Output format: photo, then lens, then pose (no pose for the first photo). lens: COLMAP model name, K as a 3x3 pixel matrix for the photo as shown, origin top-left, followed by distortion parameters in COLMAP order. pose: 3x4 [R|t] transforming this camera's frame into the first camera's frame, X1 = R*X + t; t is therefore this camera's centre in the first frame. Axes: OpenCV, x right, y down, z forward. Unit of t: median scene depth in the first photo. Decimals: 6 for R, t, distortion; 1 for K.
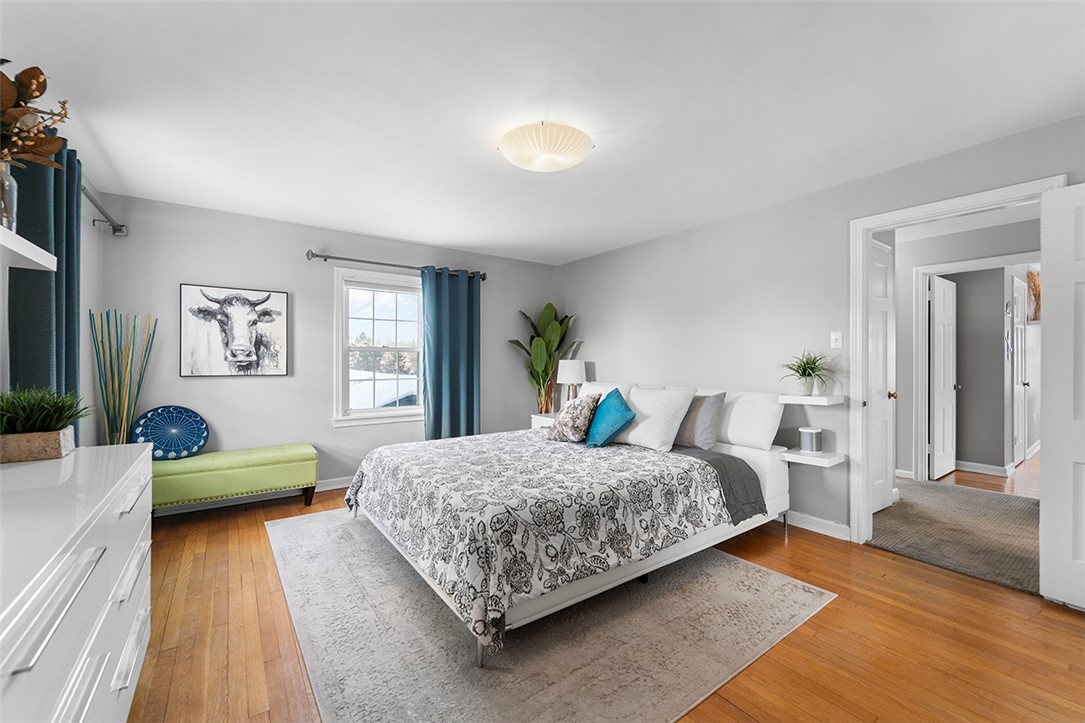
lens RADIAL K [[434.5, 0, 536.8], [0, 434.5, 361.3], [0, 0, 1]] dist [-0.000821, -0.000033]
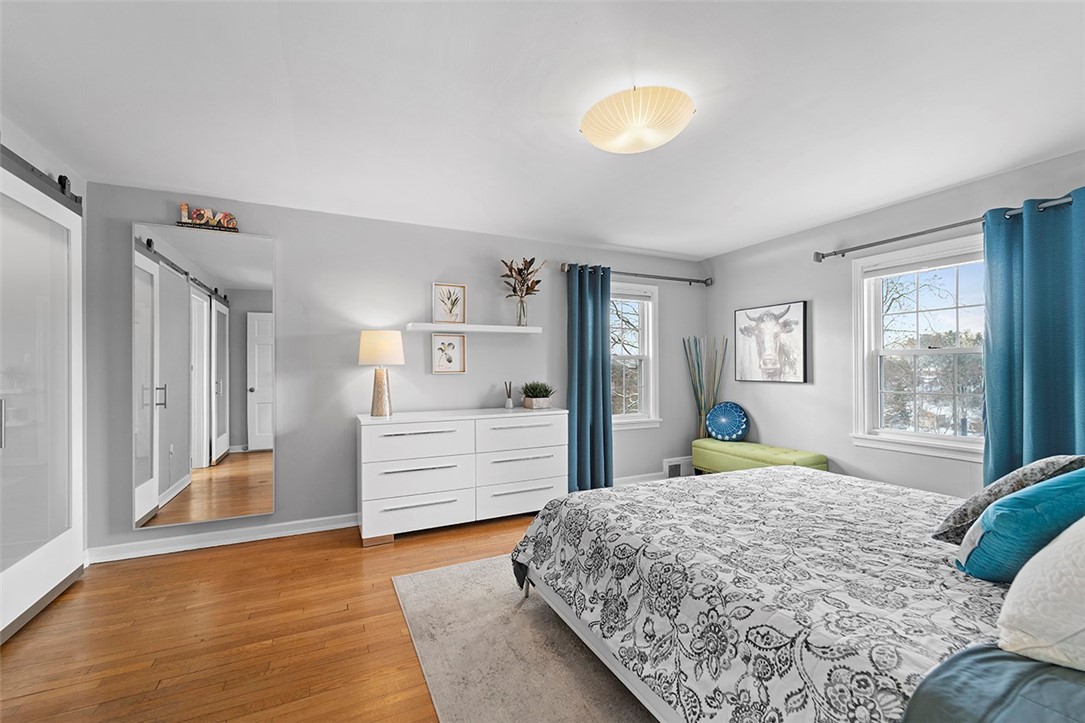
lens RADIAL K [[442.3, 0, 541.3], [0, 442.3, 367.3], [0, 0, 1]] dist [-0.000643, -0.000039]
pose [[-0.166075, -0.003869, -0.986106, 0.583437], [0.005662, 0.999972, -0.004877, -0.002030], [0.986097, -0.006393, -0.166049, 0.610826]]
